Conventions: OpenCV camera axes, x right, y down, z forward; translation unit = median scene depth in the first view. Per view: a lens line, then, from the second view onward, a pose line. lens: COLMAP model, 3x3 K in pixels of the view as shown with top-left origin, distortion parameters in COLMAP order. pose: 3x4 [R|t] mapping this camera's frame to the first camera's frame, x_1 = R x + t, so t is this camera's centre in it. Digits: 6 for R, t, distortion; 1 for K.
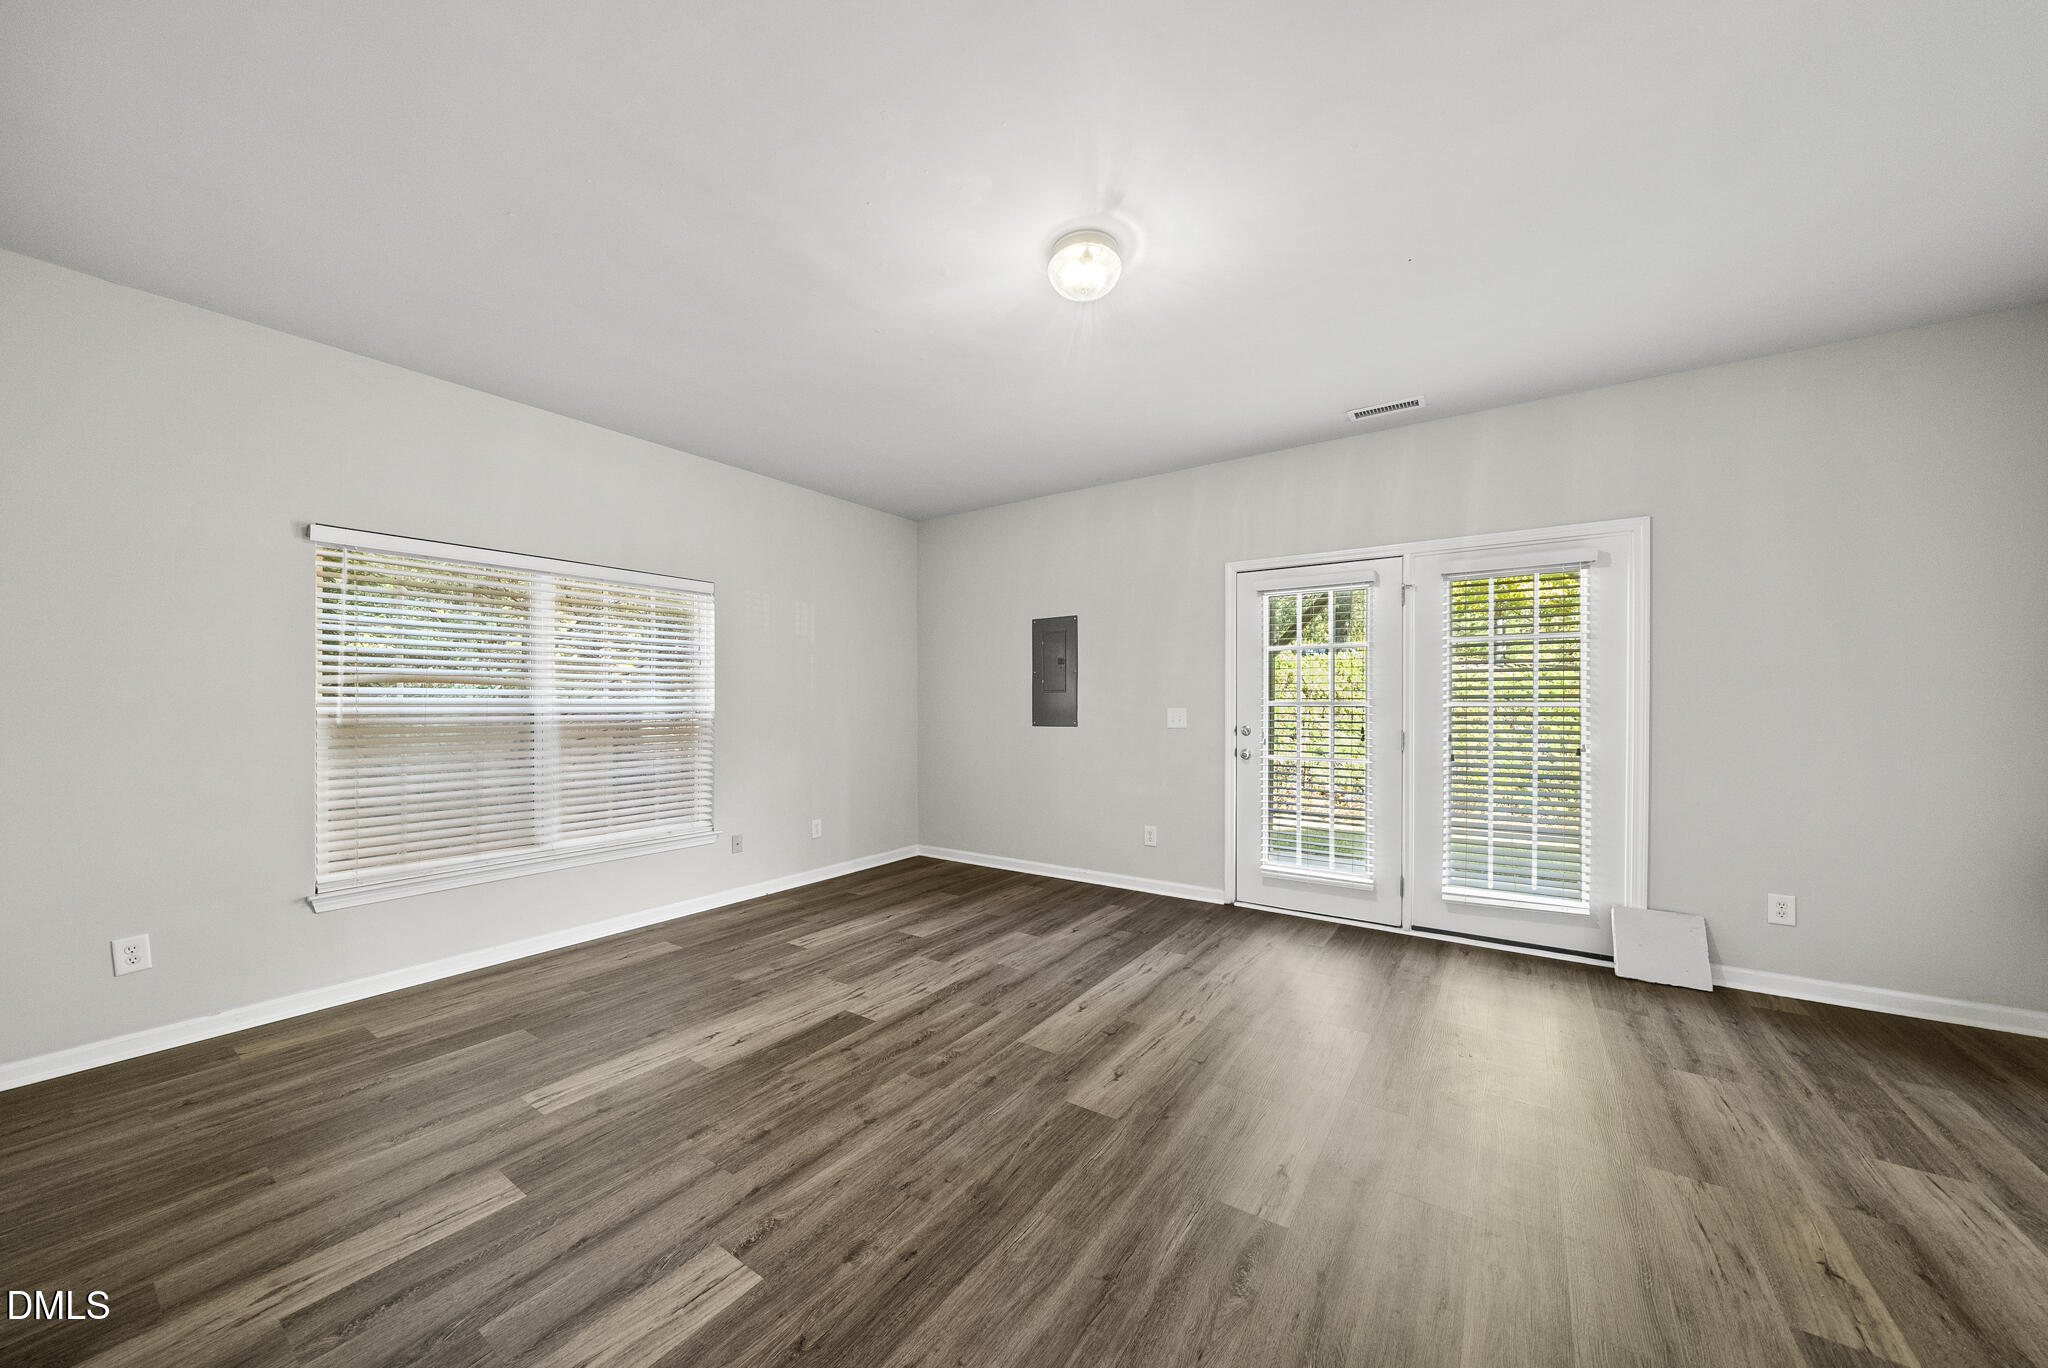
lens RADIAL K [[710.5, 0, 1019.1], [0, 710.5, 691.1], [0, 0, 1]] dist [-0.008402, 0.000108]
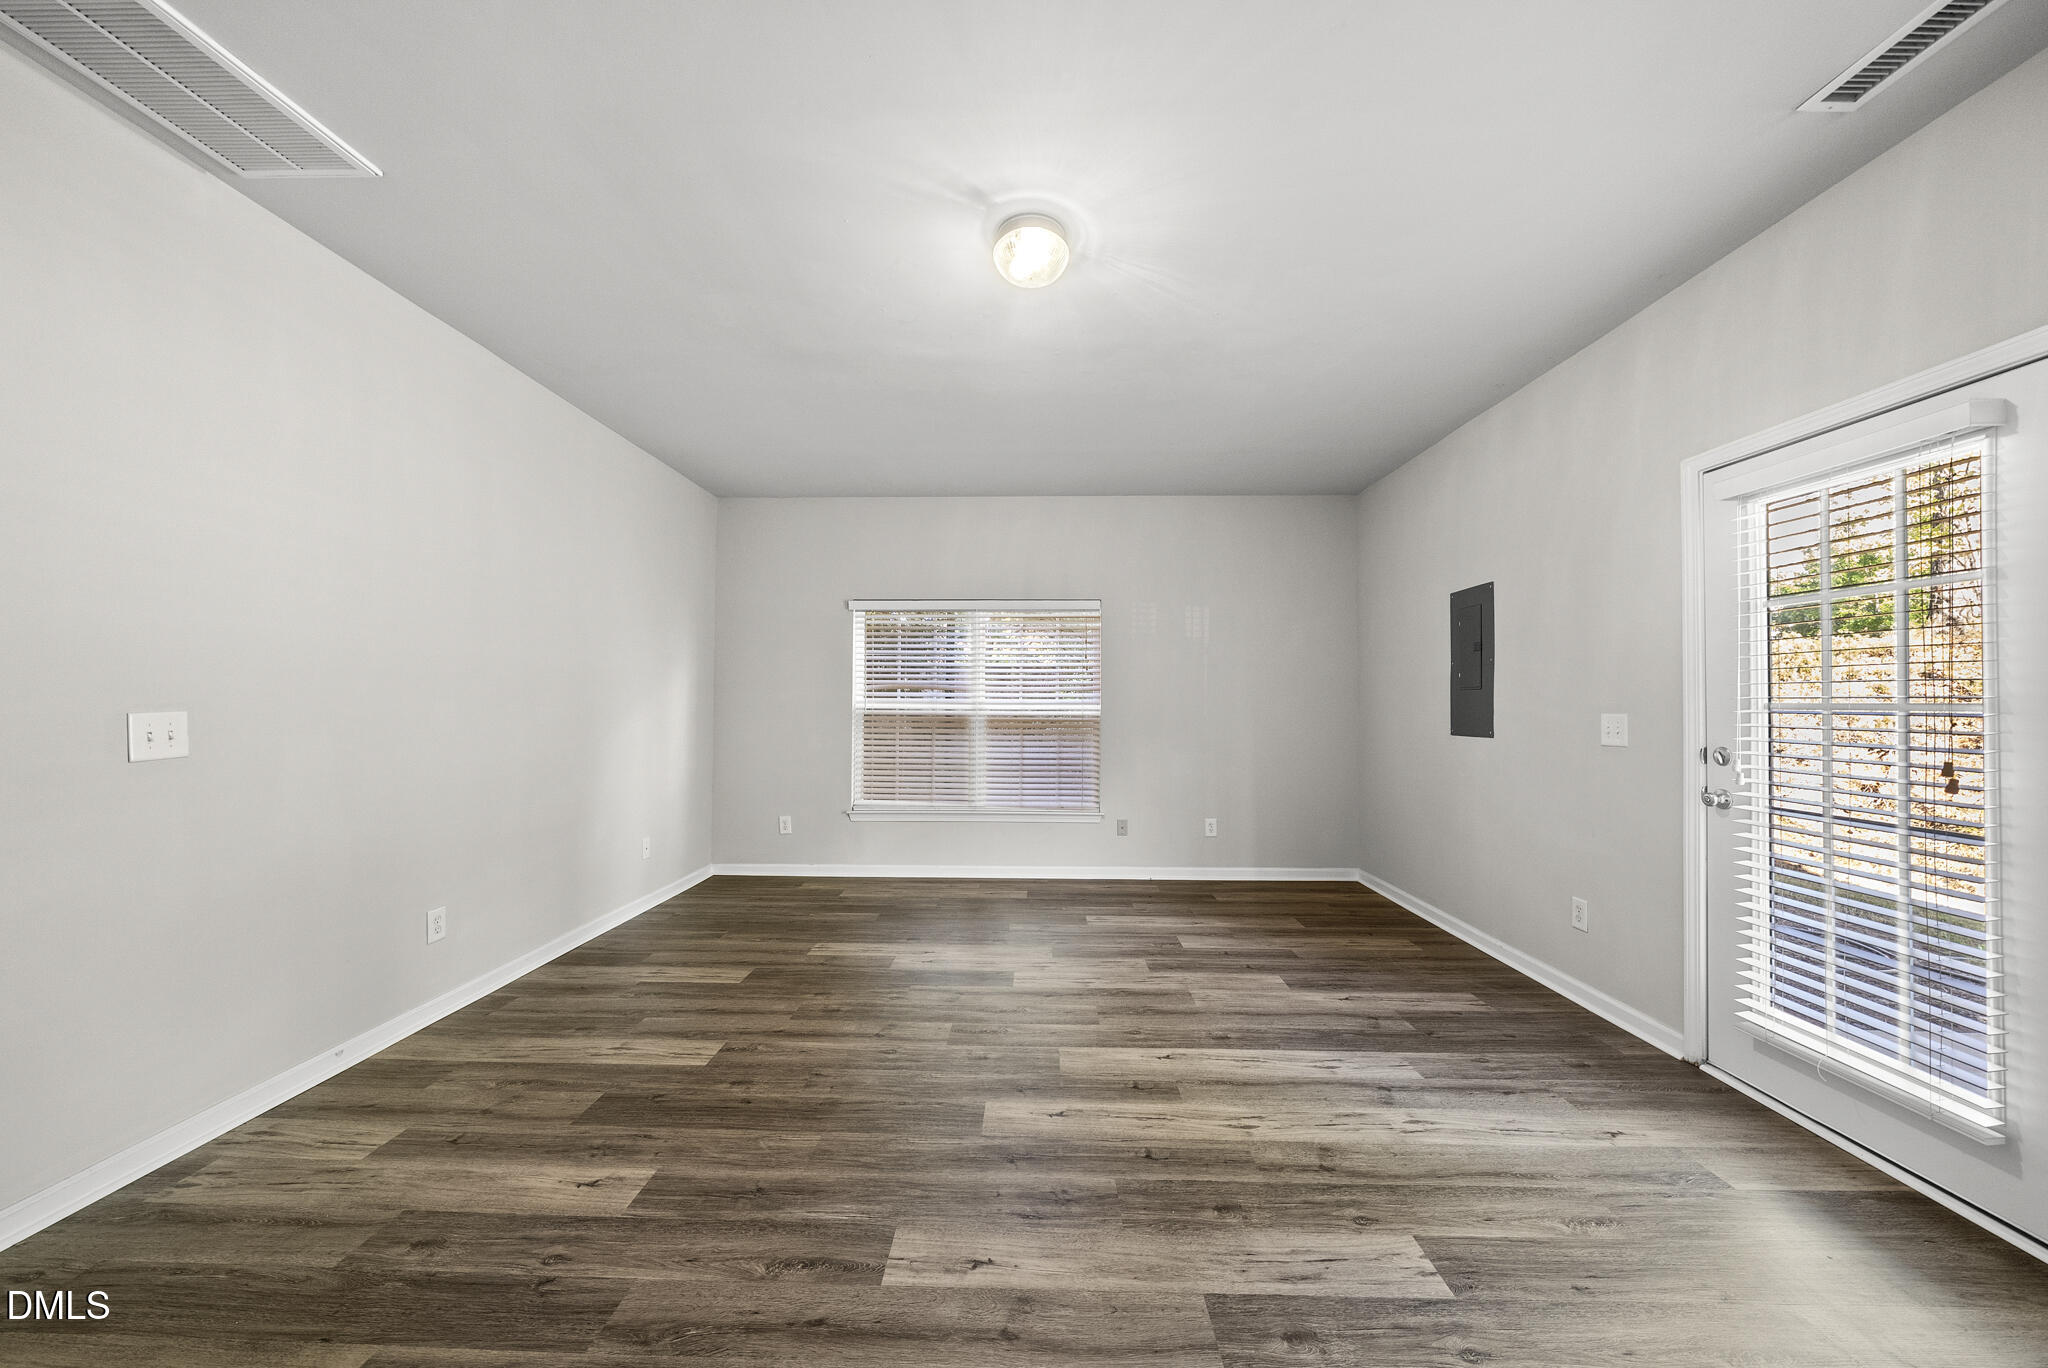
lens RADIAL K [[710.5, 0, 1019.1], [0, 710.5, 691.1], [0, 0, 1]] dist [-0.008402, 0.000108]
pose [[0.551392, -0.009727, -0.834190, 0.576781], [0.009436, 0.999941, -0.005423, 0.003329], [0.834193, -0.004881, 0.551451, 0.303753]]
